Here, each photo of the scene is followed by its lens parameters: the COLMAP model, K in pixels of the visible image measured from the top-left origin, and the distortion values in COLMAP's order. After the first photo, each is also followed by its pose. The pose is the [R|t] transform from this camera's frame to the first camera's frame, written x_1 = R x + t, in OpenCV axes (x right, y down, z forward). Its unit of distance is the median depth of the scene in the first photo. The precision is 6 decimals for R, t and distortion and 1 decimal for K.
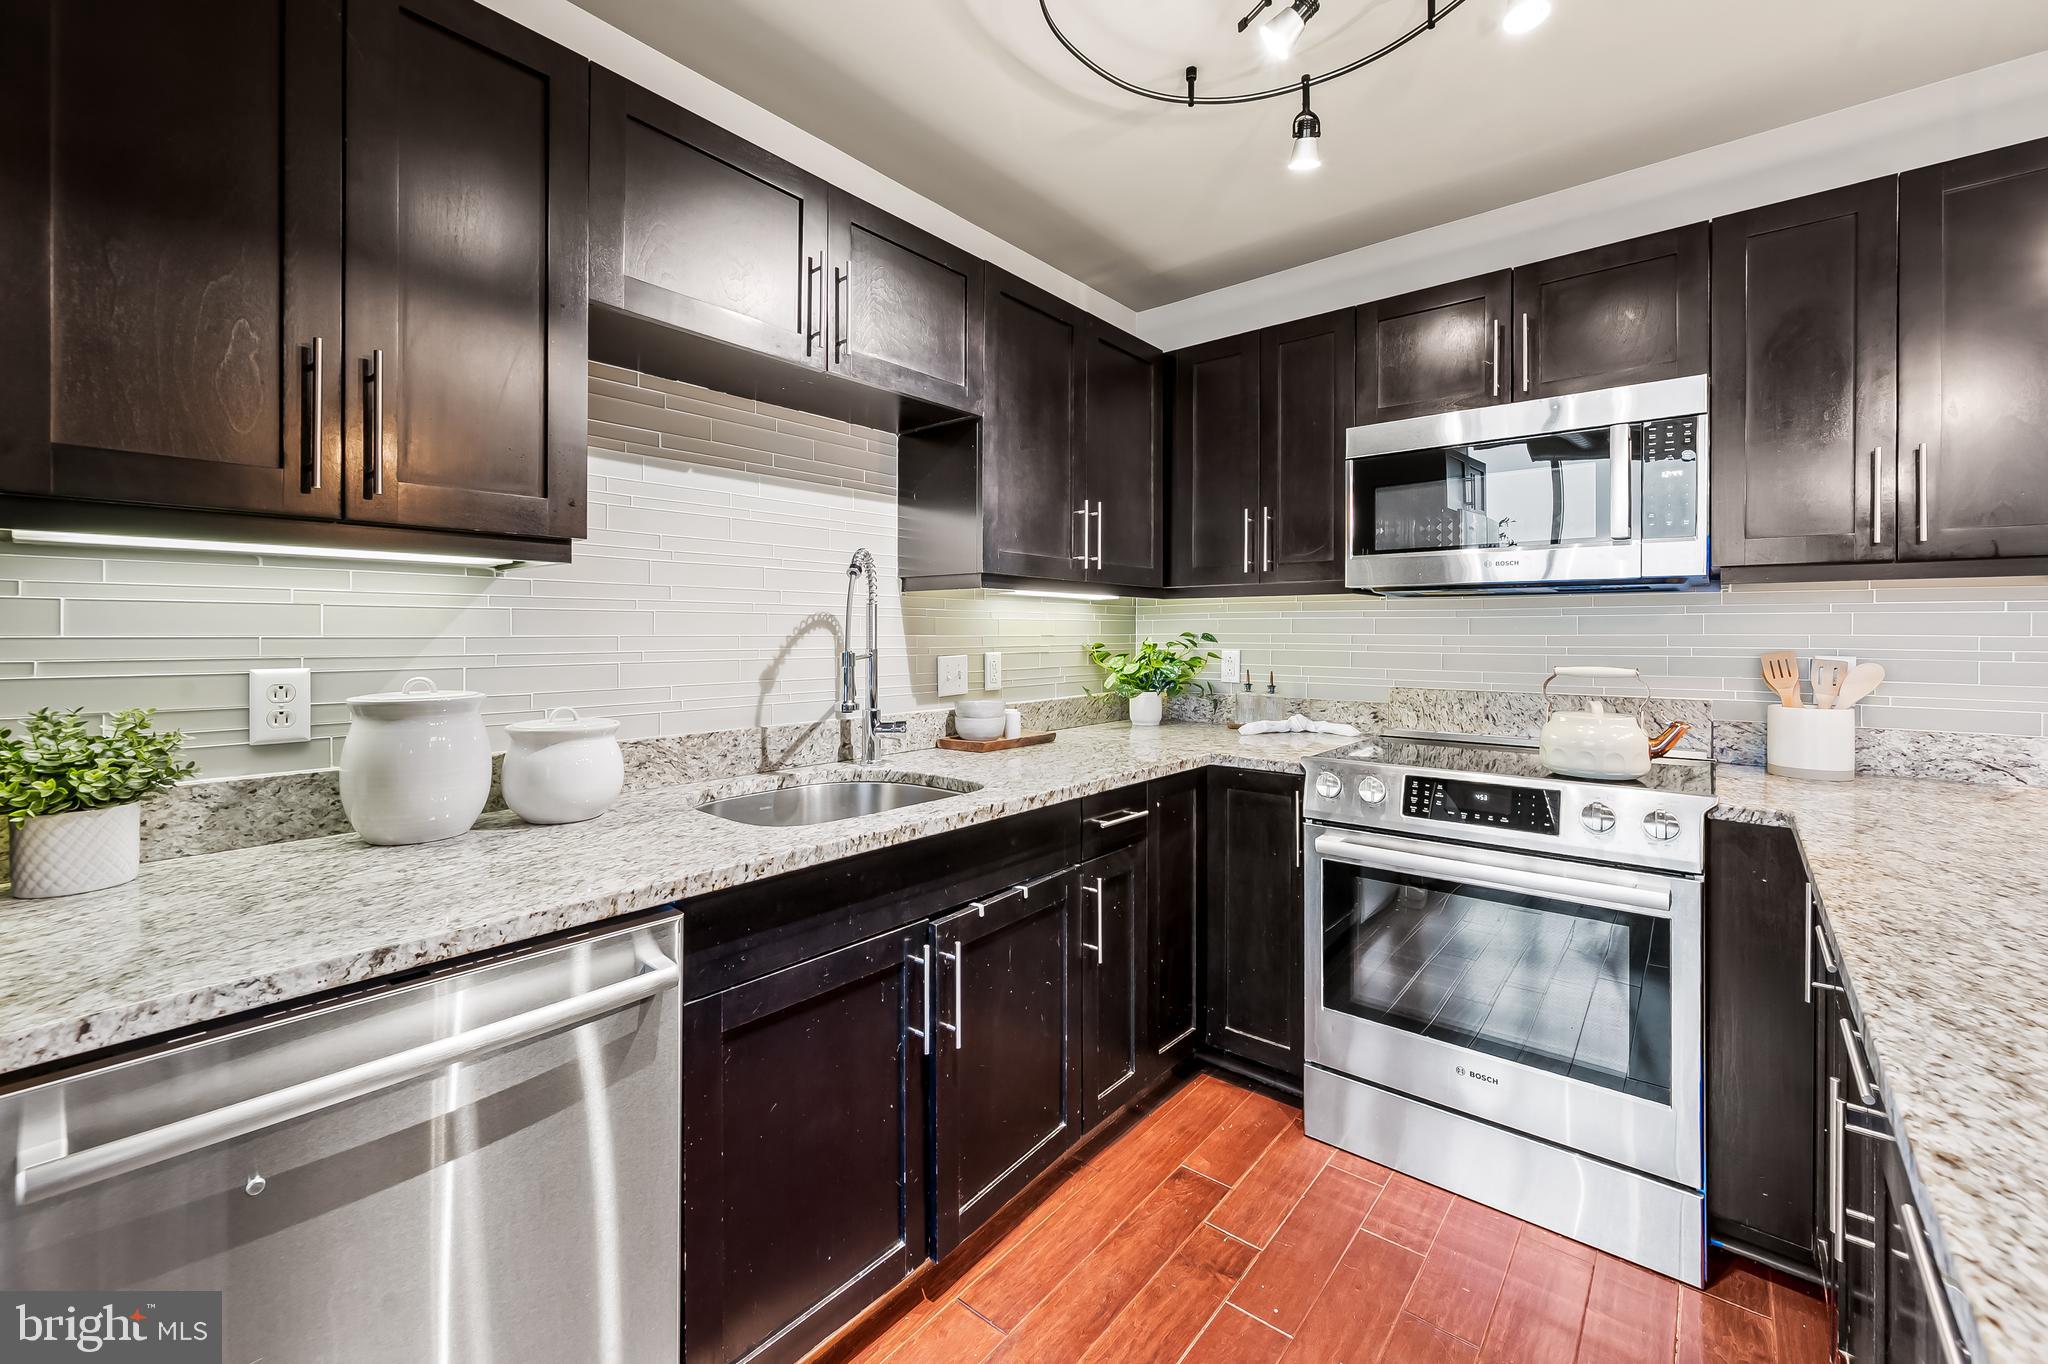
lens RADIAL K [[828.1, 0, 1032.9], [0, 828.1, 629.6], [0, 0, 1]] dist [0.000038, 0.000014]
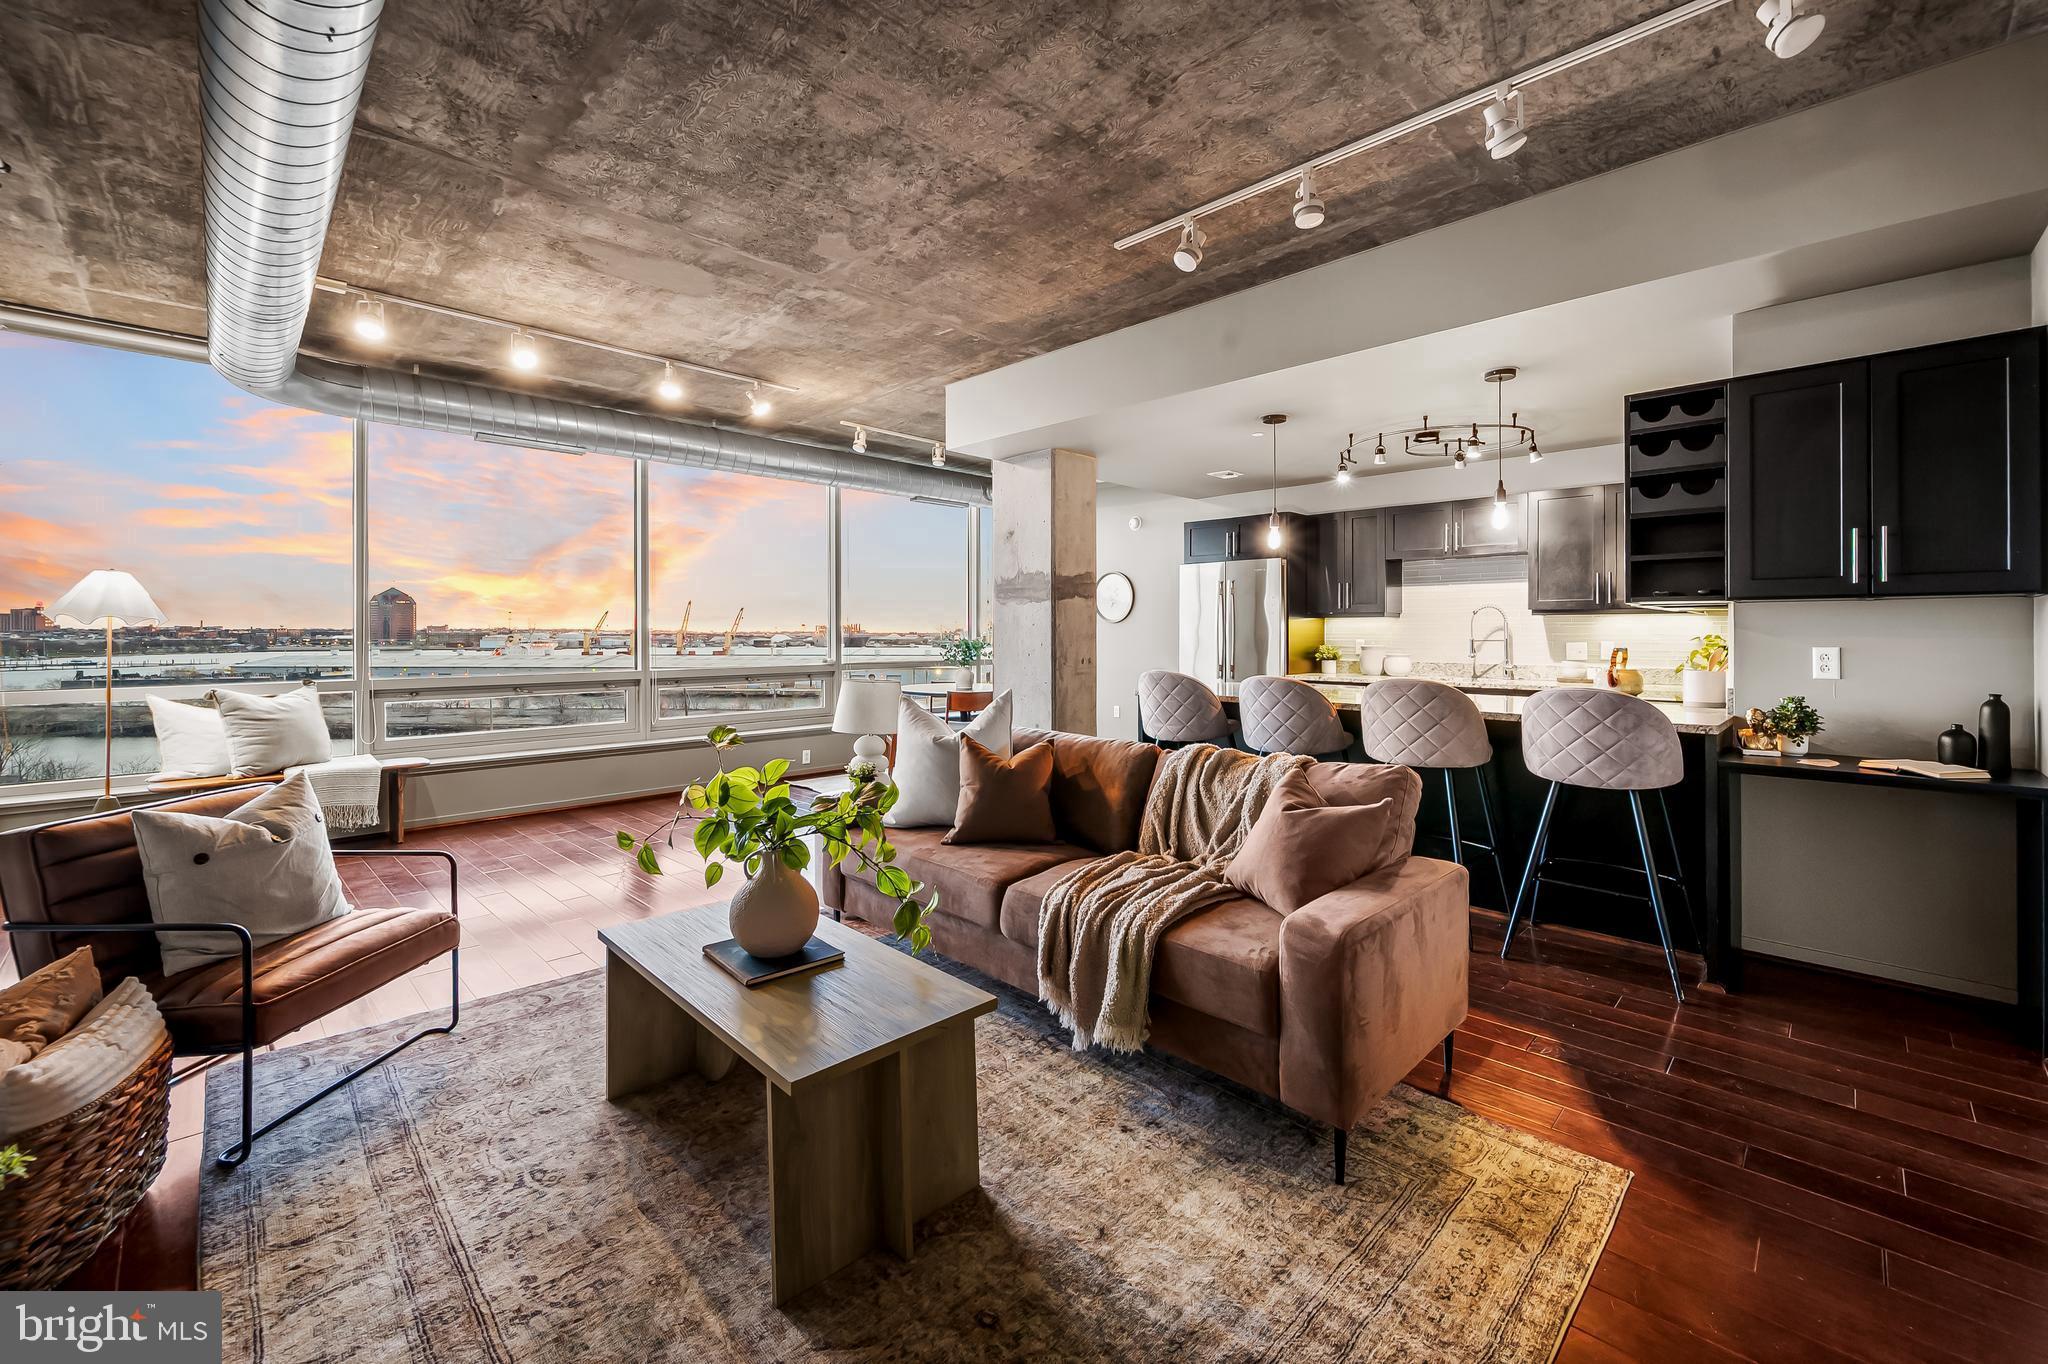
lens RADIAL K [[815.4, 0, 1047.3], [0, 815.4, 644.6], [0, 0, 1]] dist [-0.002054, 0.000344]
pose [[-0.073875, 0.013745, -0.997173, 2.843767], [0.002584, 0.999904, 0.013591, 0.002795], [0.997264, -0.001572, -0.073903, -0.365299]]
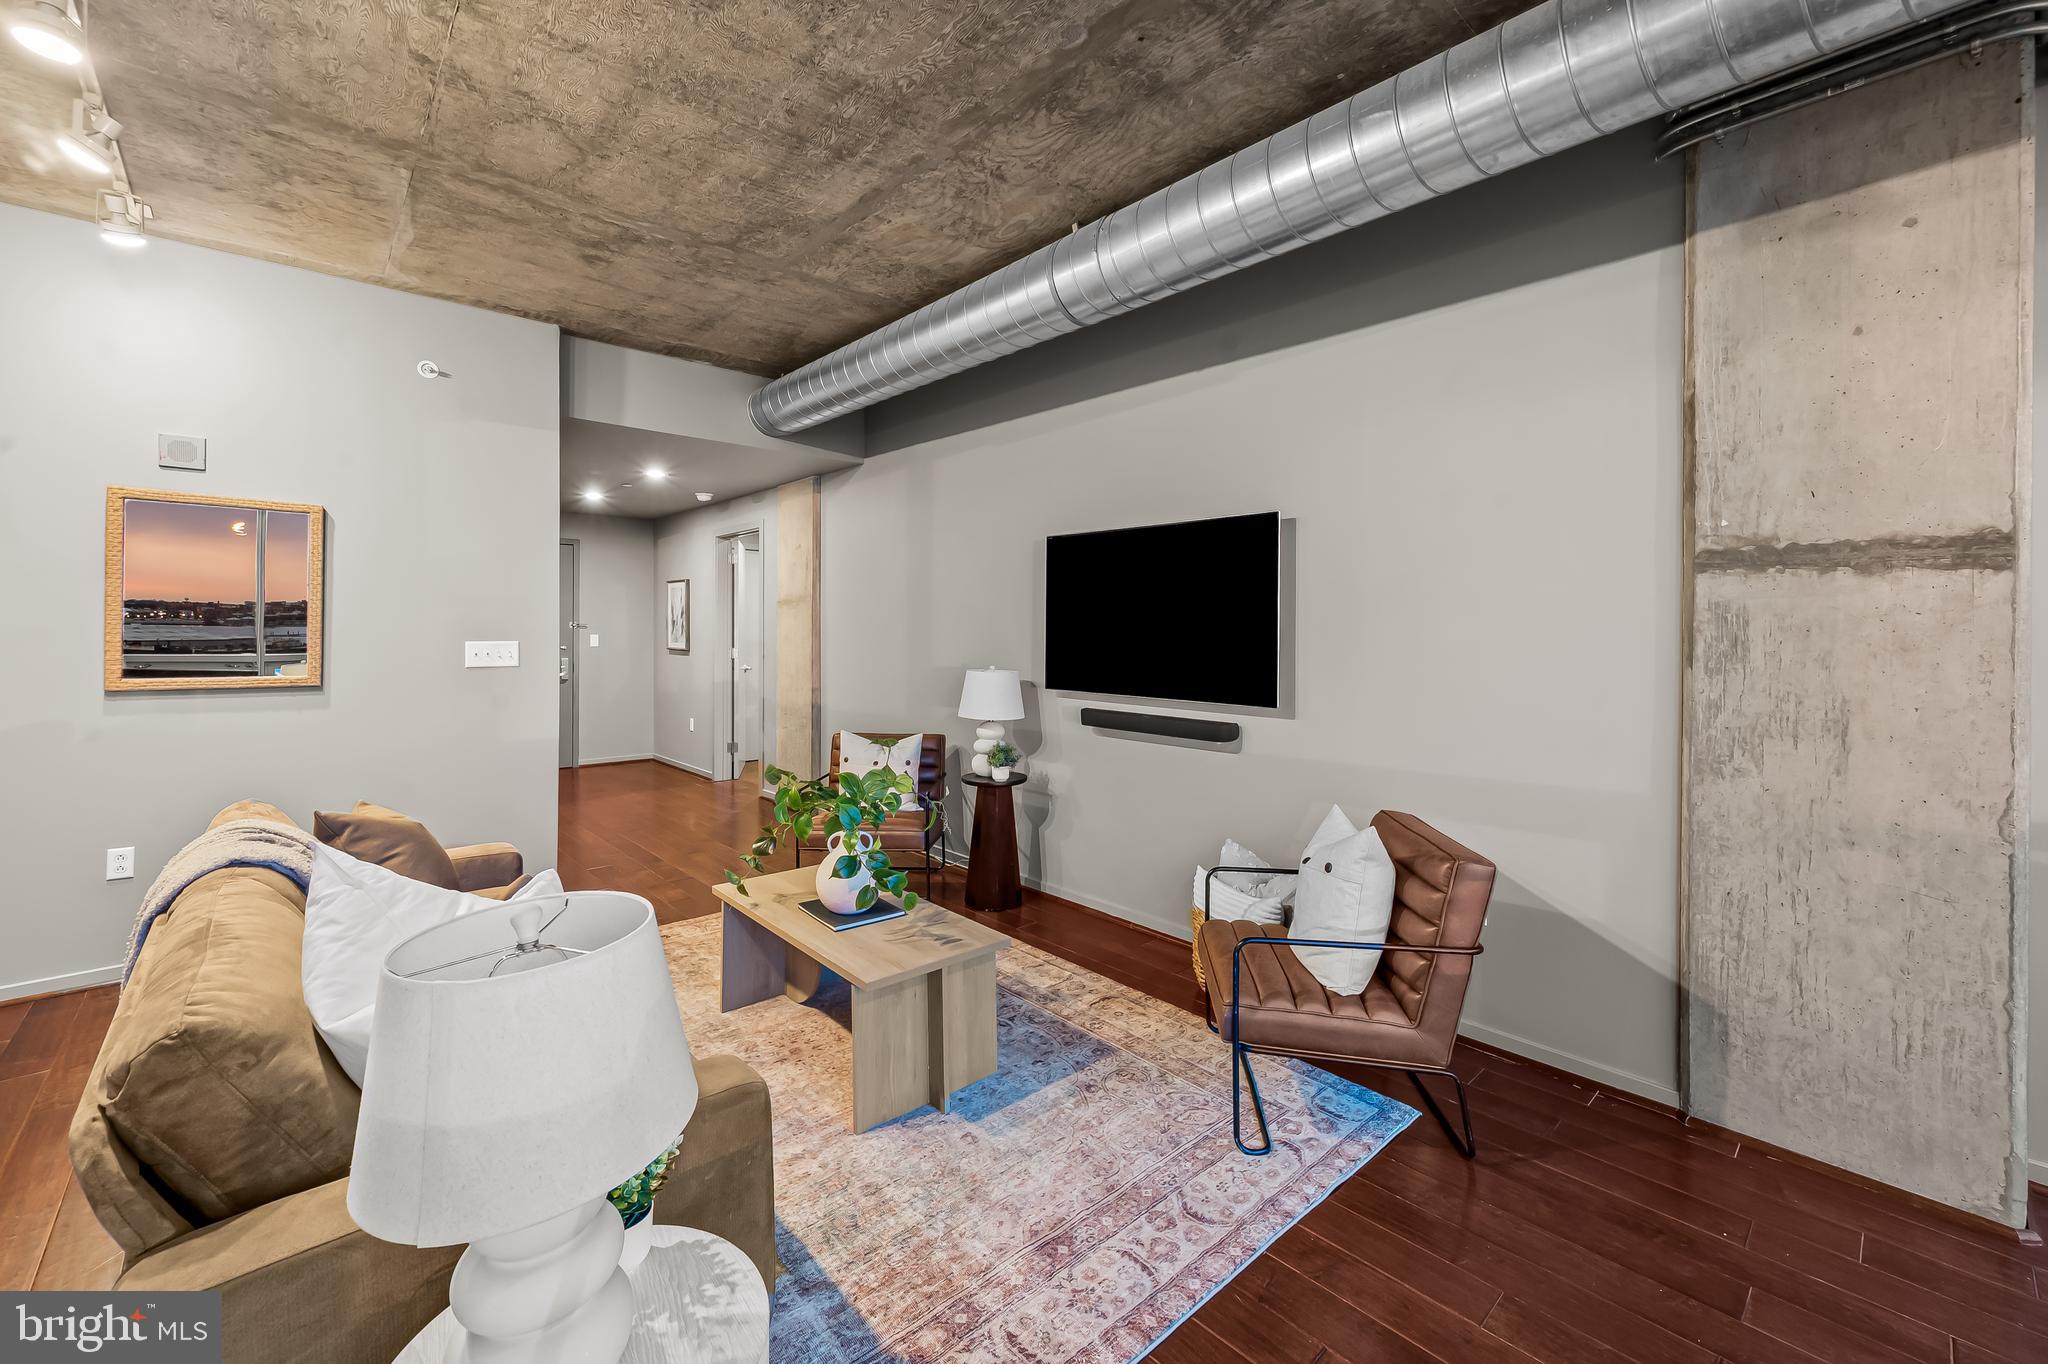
lens RADIAL K [[835.5, 0, 1038.3], [0, 835.5, 627.8], [0, 0, 1]] dist [0.001937, 0.000380]
pose [[0.129520, -0.003354, 0.991571, 0.521612], [-0.003241, 0.999988, 0.003806, -0.067035], [-0.991572, -0.003706, 0.129507, -1.271095]]
